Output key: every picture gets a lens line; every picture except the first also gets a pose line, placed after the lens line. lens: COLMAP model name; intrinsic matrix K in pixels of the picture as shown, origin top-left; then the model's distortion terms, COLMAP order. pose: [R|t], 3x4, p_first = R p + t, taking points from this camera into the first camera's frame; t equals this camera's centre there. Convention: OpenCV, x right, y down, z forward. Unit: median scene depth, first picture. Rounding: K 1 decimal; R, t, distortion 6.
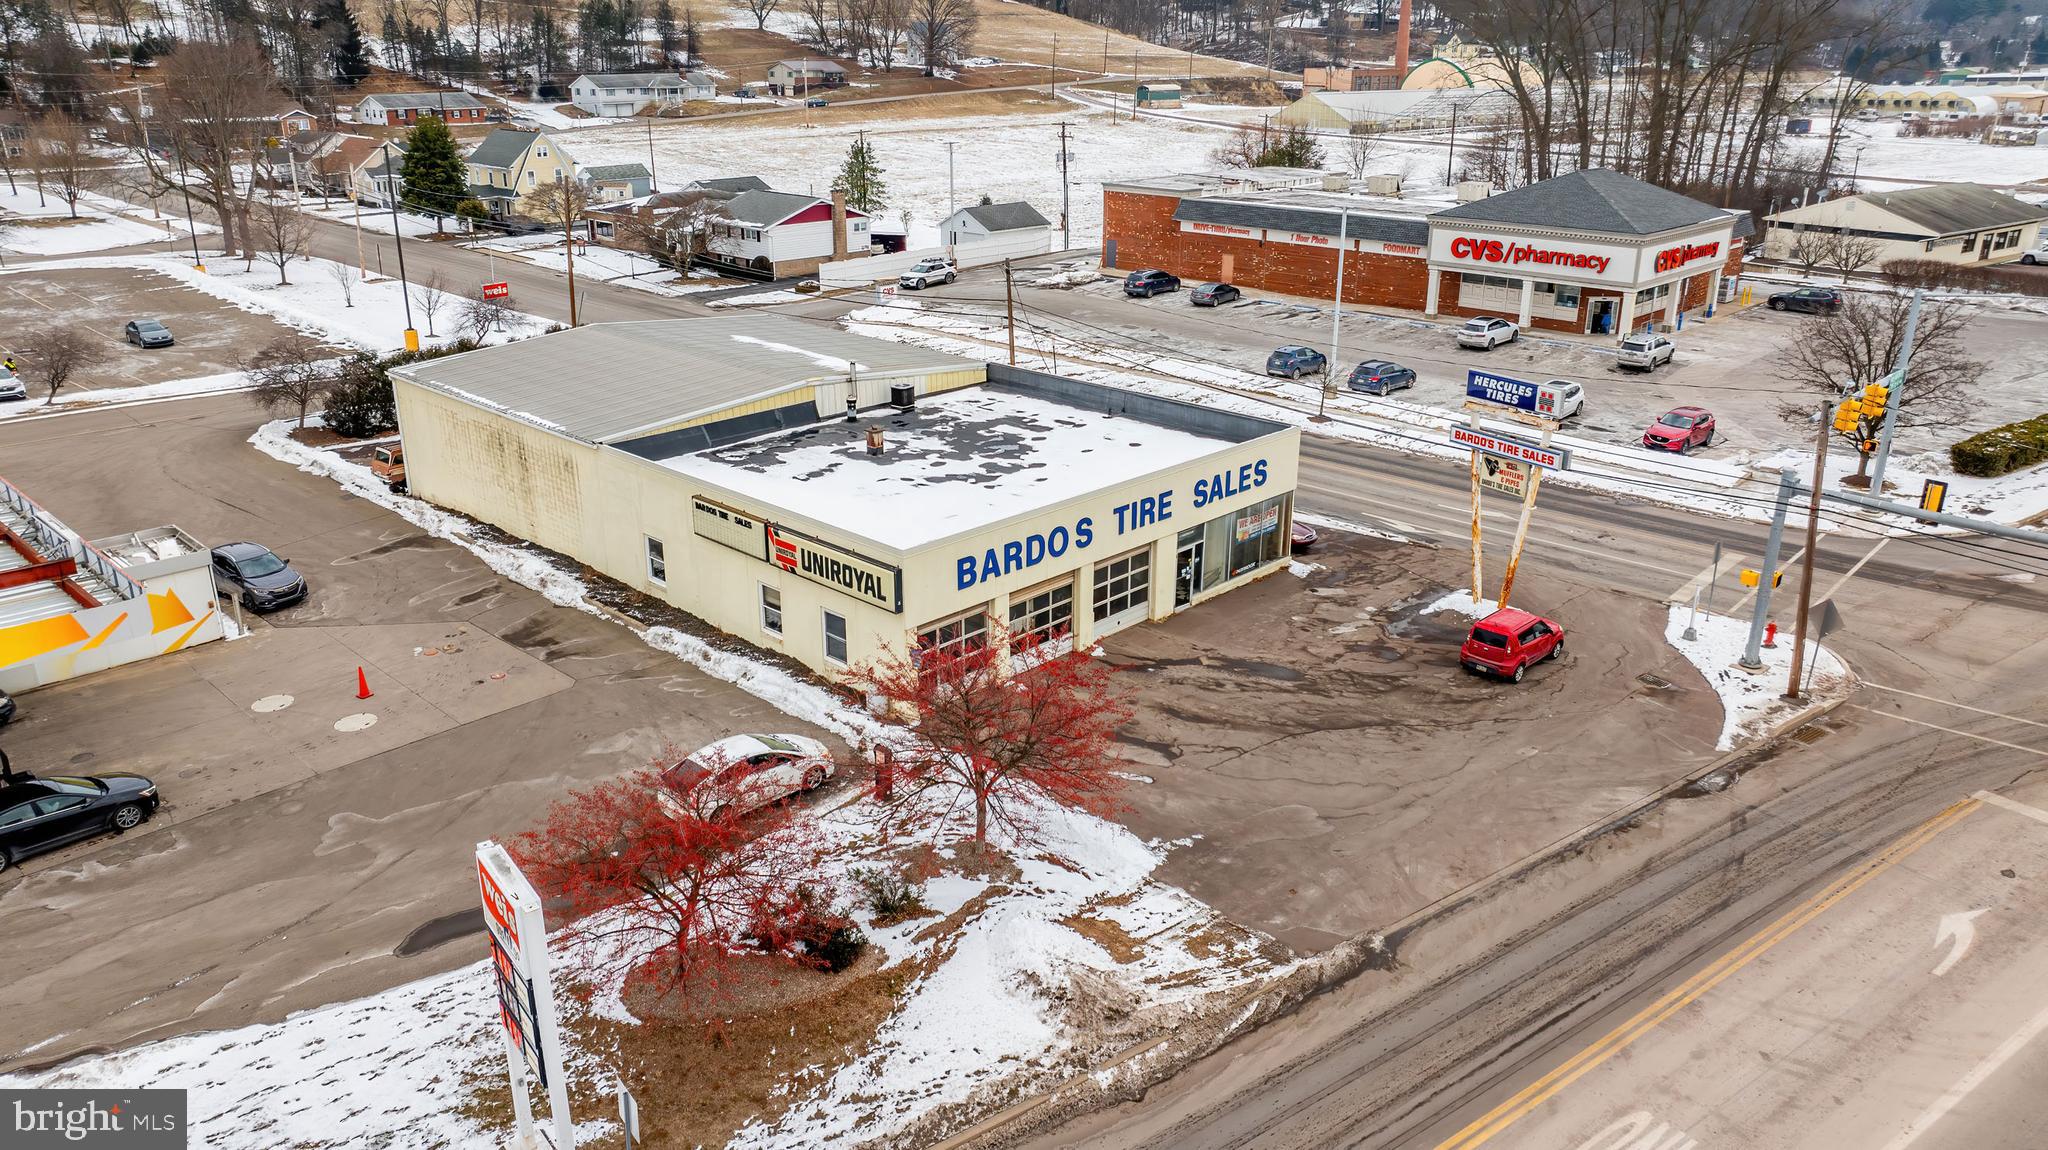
lens RADIAL K [[1432.6, 0, 1022.2], [0, 1432.6, 575.9], [0, 0, 1]] dist [-0.019409, 0.001811]
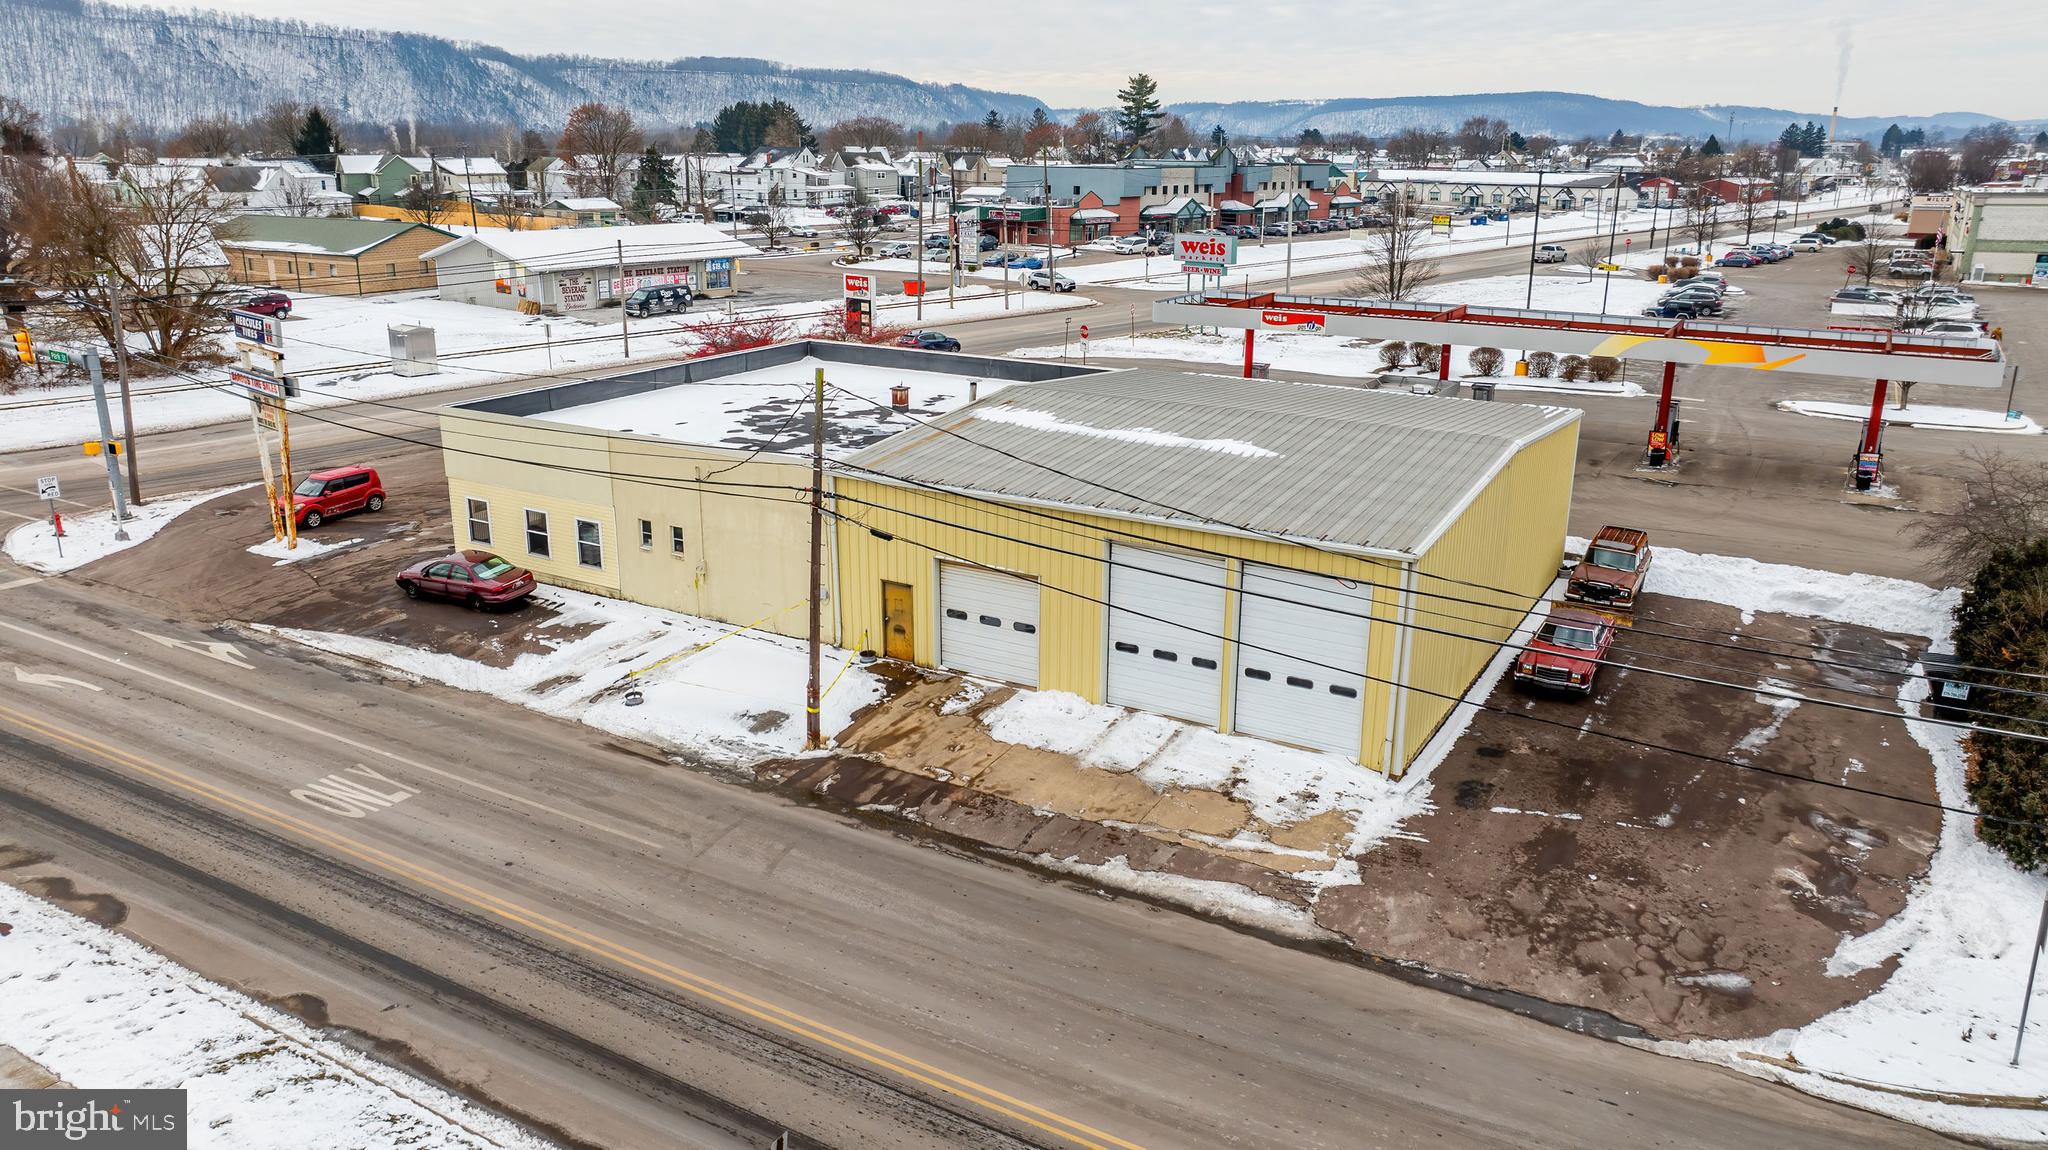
lens RADIAL K [[1447.1, 0, 1022.4], [0, 1447.1, 548.2], [0, 0, 1]] dist [-0.033428, 0.035817]
pose [[-0.971716, 0.055281, -0.229589, 0.051949], [-0.091834, 0.807232, 0.583046, -0.619088], [0.217563, 0.587639, -0.779324, 1.905907]]
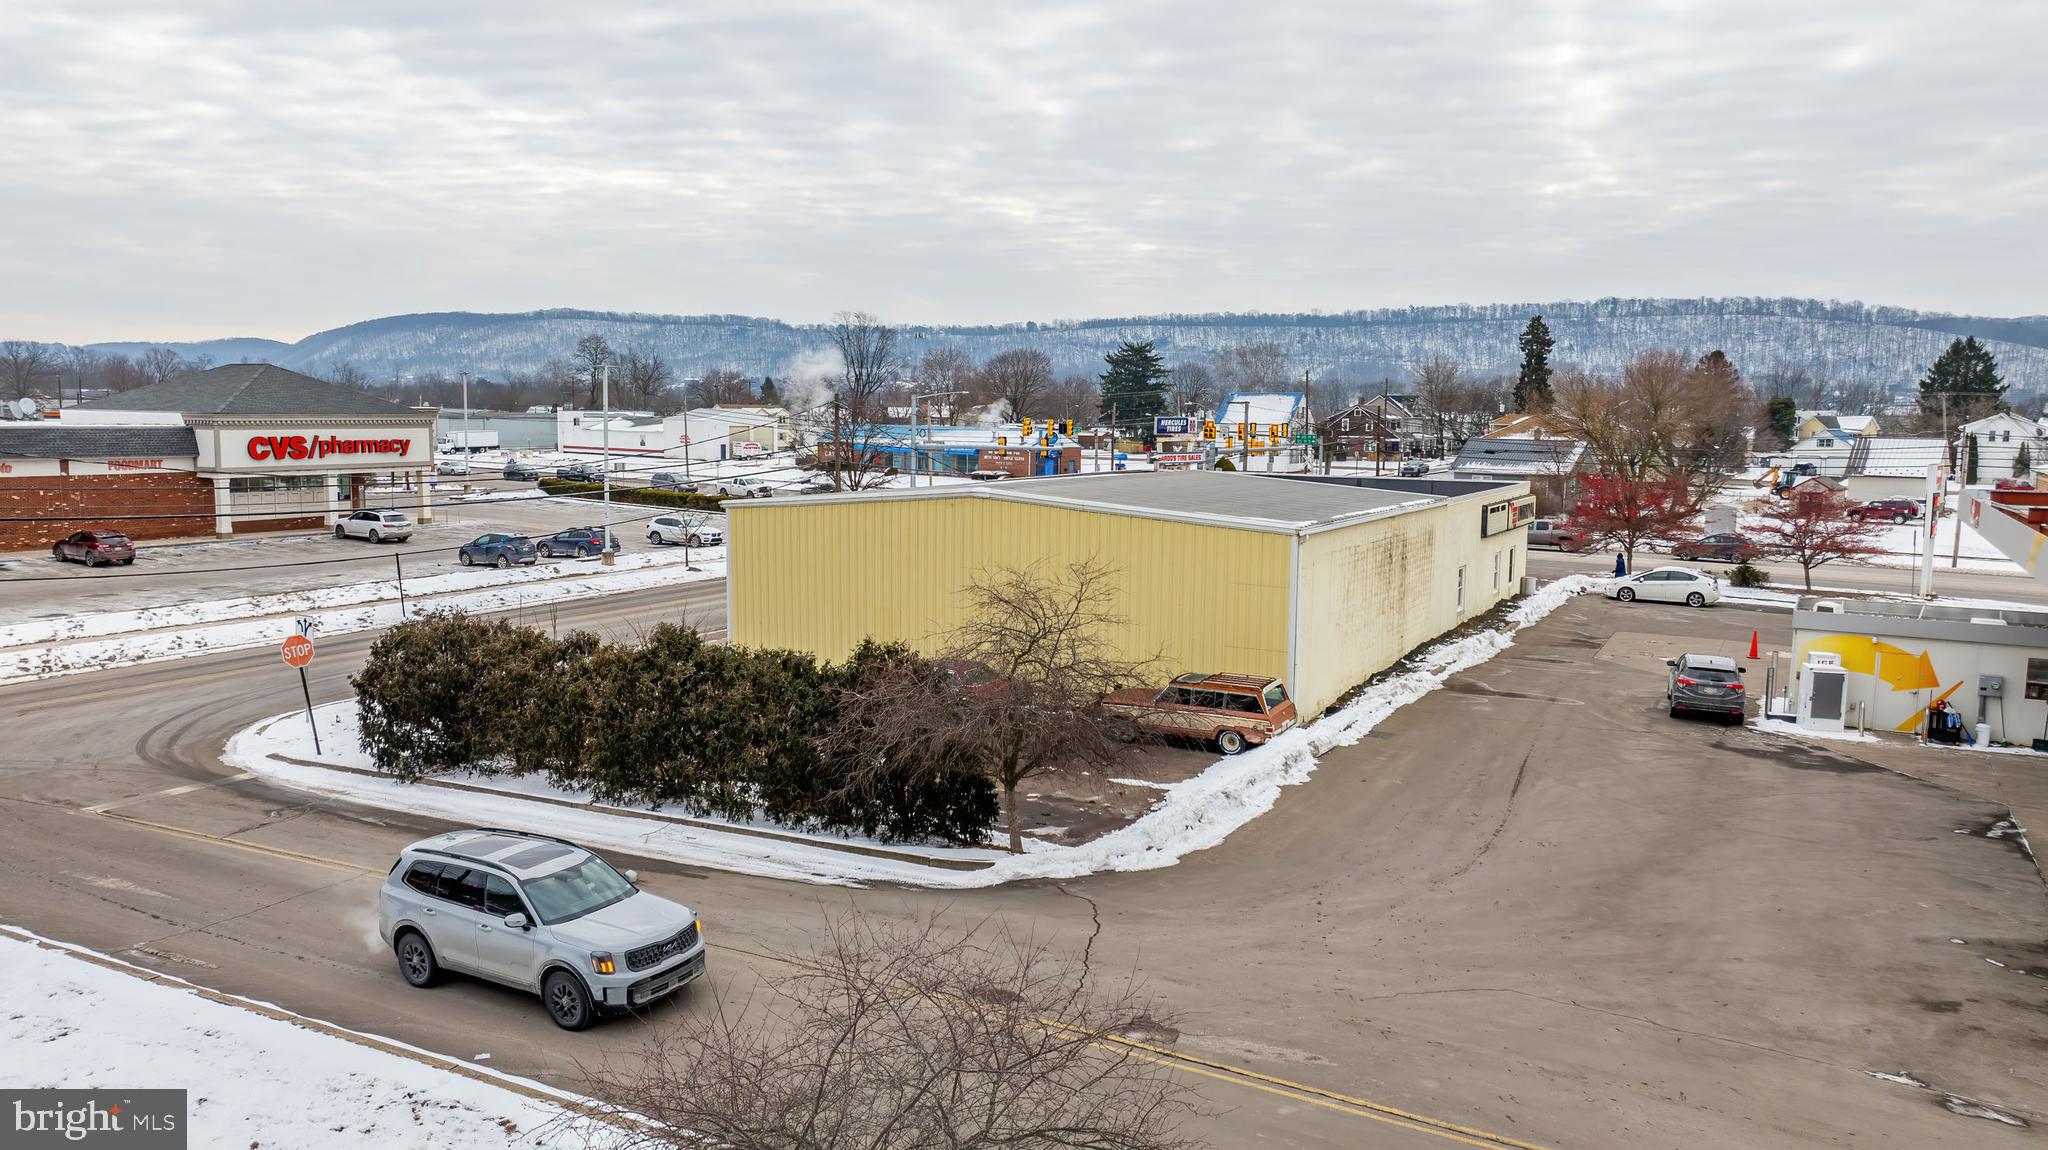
lens RADIAL K [[1439.9, 0, 1022.8], [0, 1439.9, 573.5], [0, 0, 1]] dist [-0.025549, 0.011441]
pose [[-0.250804, -0.115976, 0.961066, -1.205712], [0.325385, 0.924933, 0.196530, -0.341404], [-0.911714, 0.362007, -0.194239, 1.473905]]
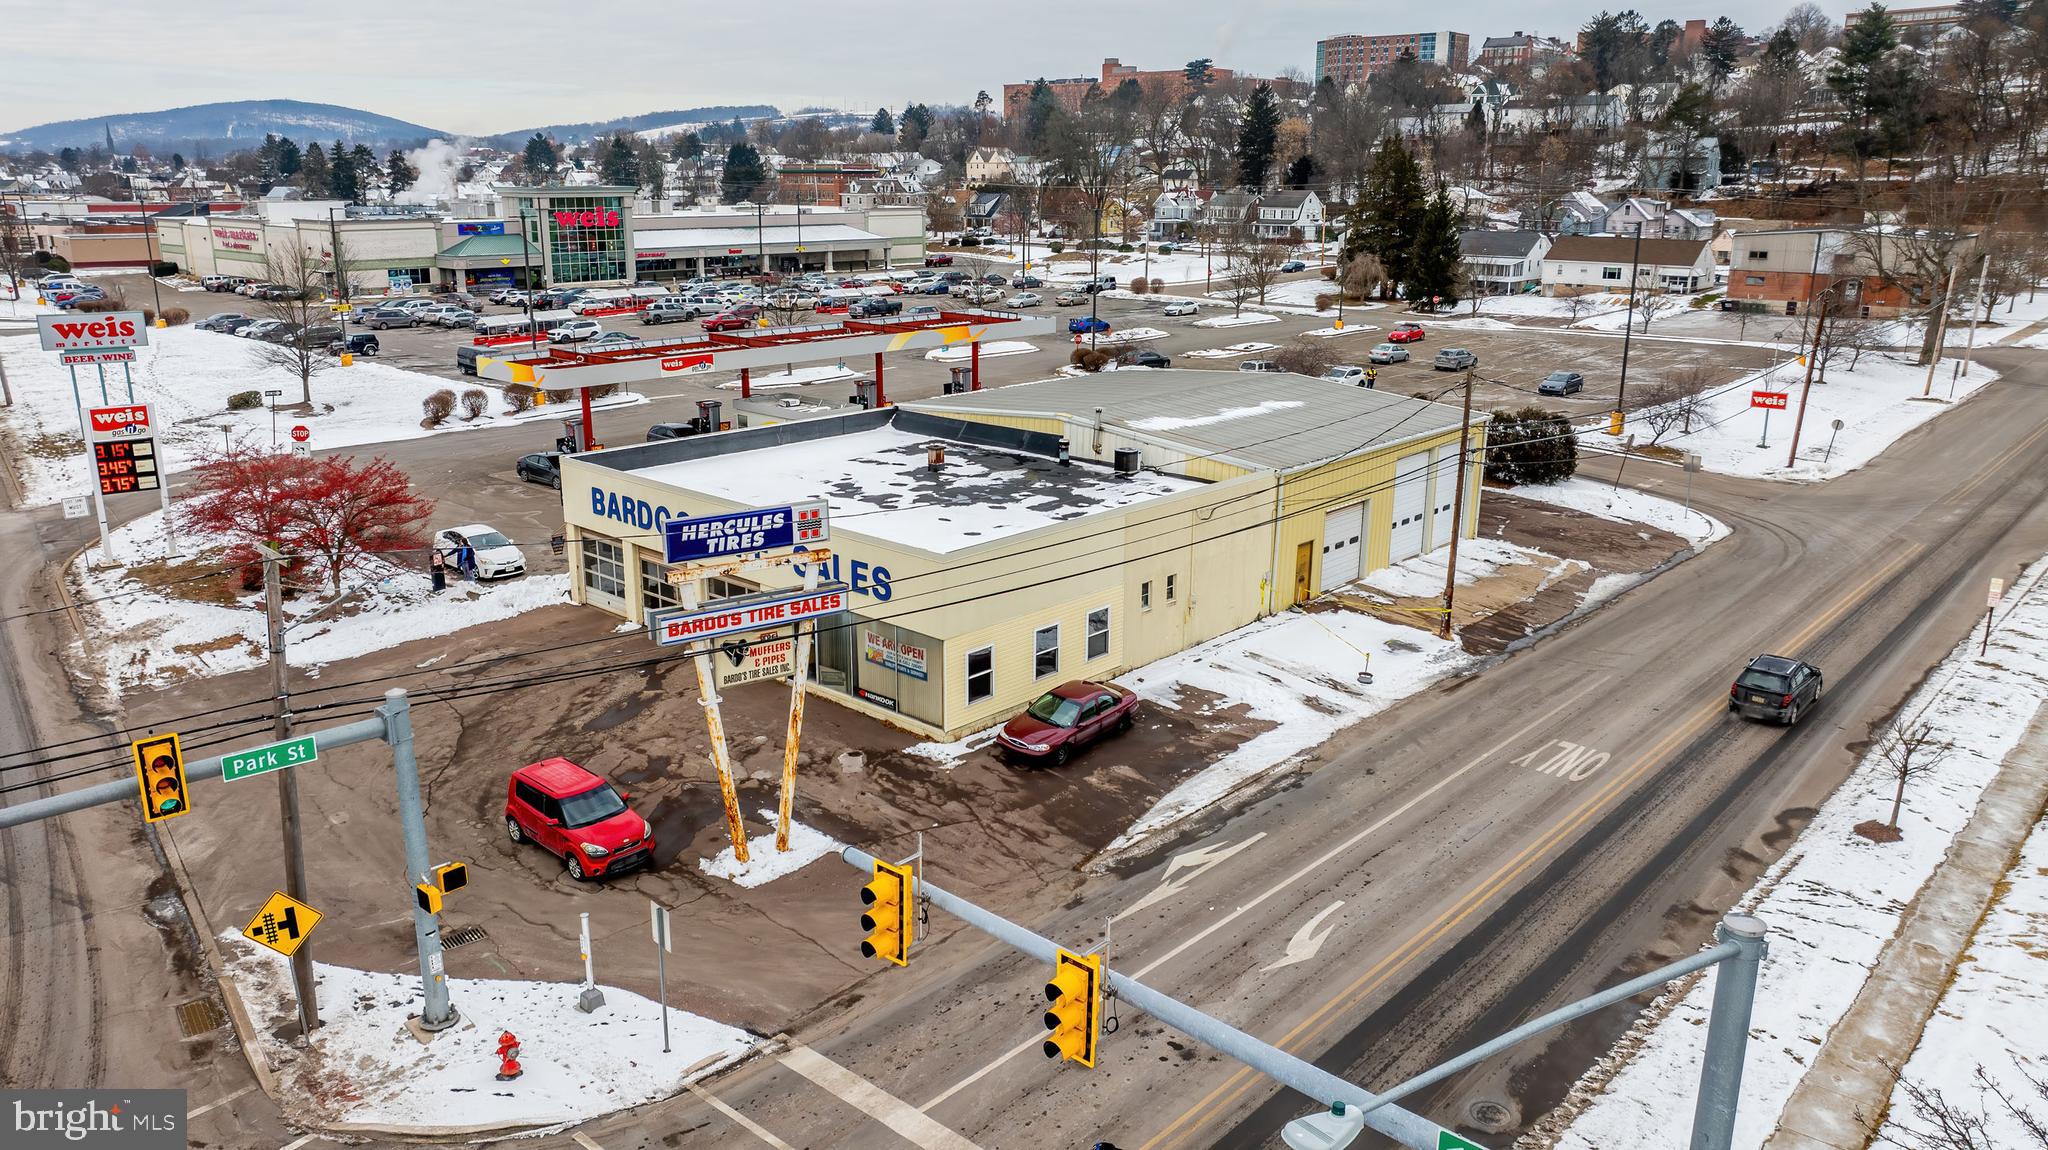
lens RADIAL K [[1432.6, 0, 1022.2], [0, 1432.6, 575.9], [0, 0, 1]] dist [-0.019409, 0.001811]
pose [[0.026040, 0.268544, -0.962915, 0.926819], [-0.354072, 0.903275, 0.242336, -0.294531], [0.934856, 0.334631, 0.118605, 0.985970]]
